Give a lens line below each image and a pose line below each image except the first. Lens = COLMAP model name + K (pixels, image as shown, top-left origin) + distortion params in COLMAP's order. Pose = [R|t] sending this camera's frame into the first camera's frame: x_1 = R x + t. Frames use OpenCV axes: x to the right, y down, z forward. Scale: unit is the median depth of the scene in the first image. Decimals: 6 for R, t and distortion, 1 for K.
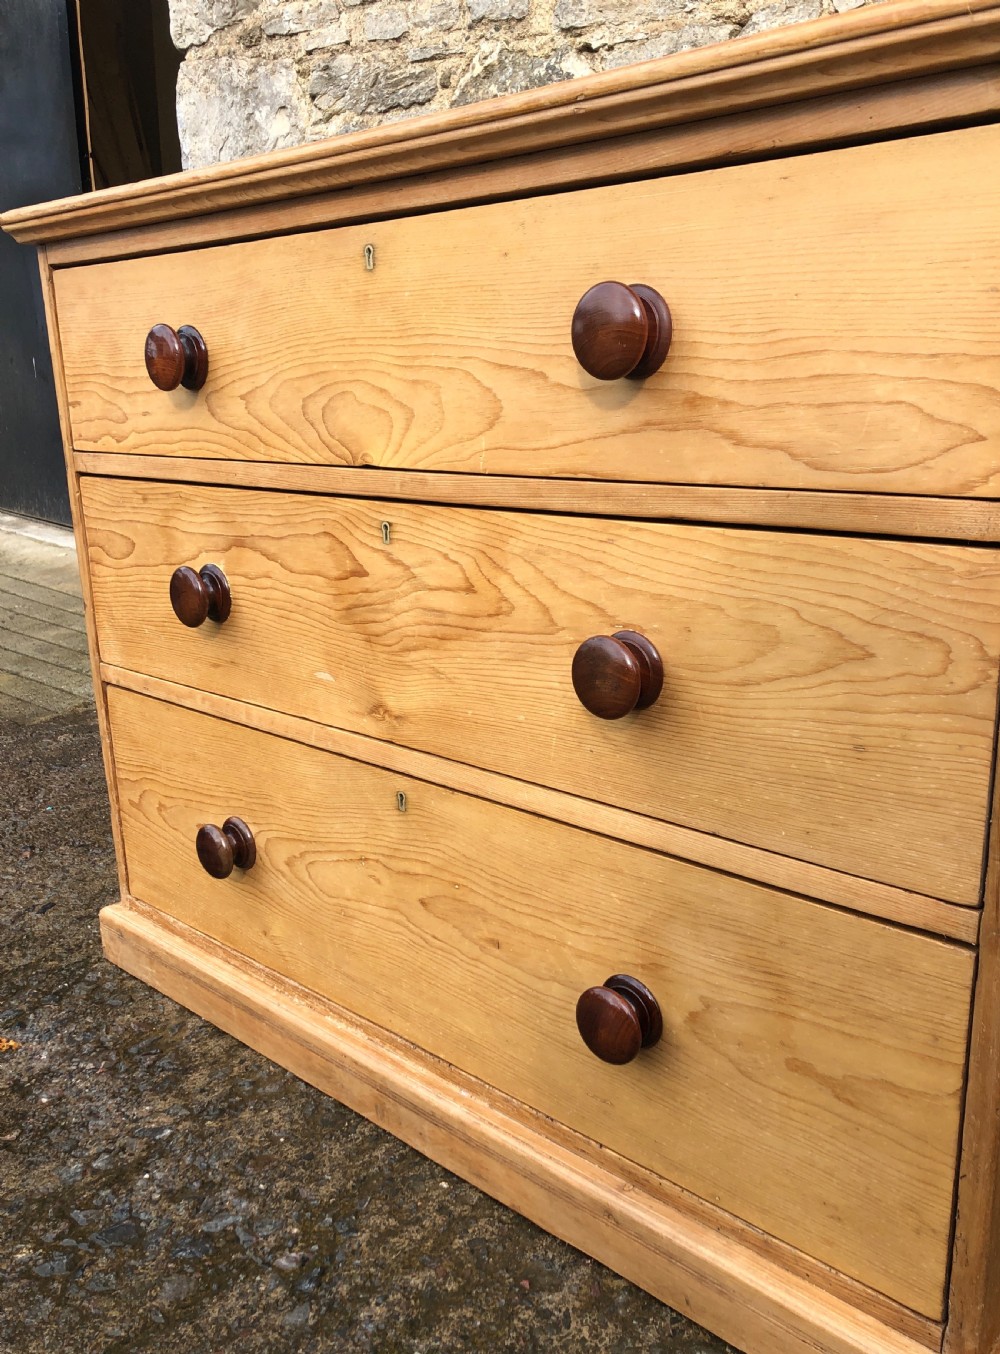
lens RADIAL K [[1194.7, 0, 547.4], [0, 1194.7, 723.5], [0, 0, 1]] dist [0.009736, 0.017563]
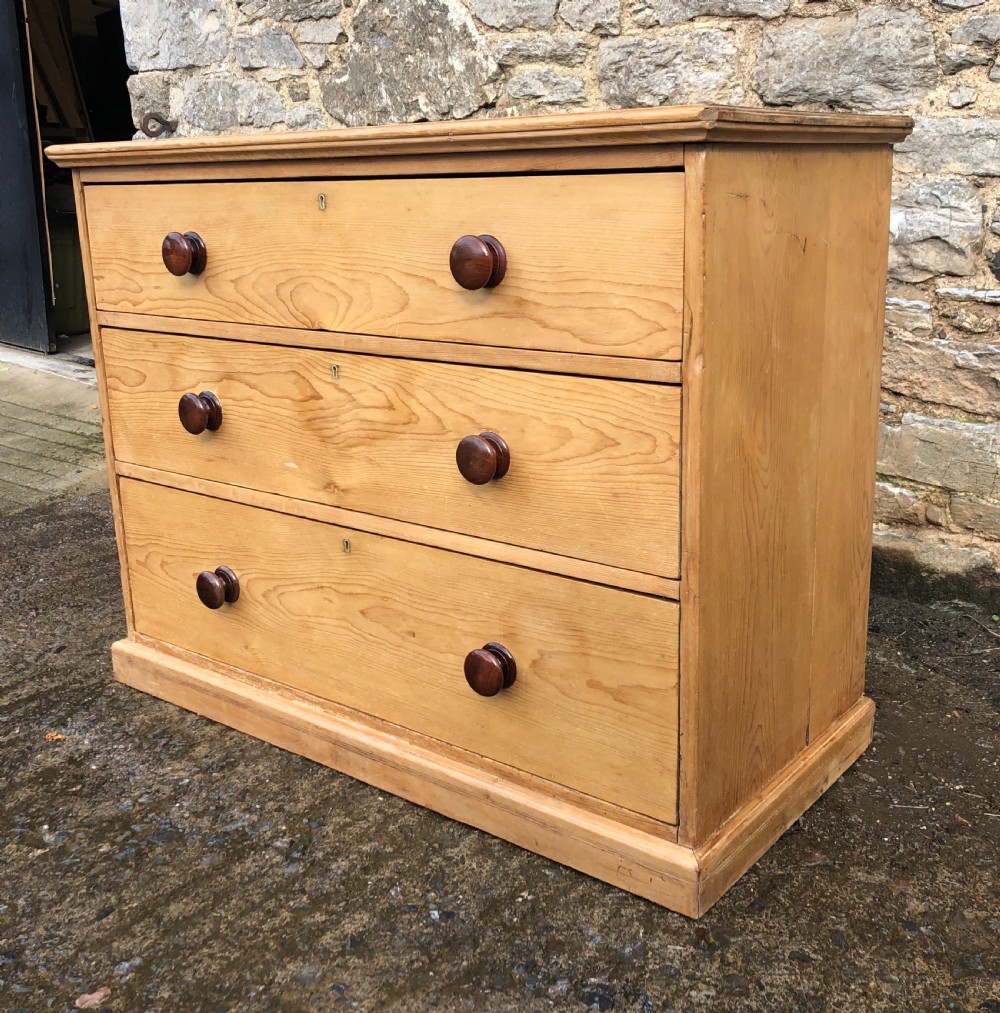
lens RADIAL K [[1169.0, 0, 542.2], [0, 1169.0, 487.8], [0, 0, 1]] dist [0.068118, -0.163815]
pose [[0.995961, -0.025763, 0.086007, -0.000367], [0.027707, 0.999385, -0.021478, 0.029461], [-0.085401, 0.023774, 0.996063, -0.496057]]
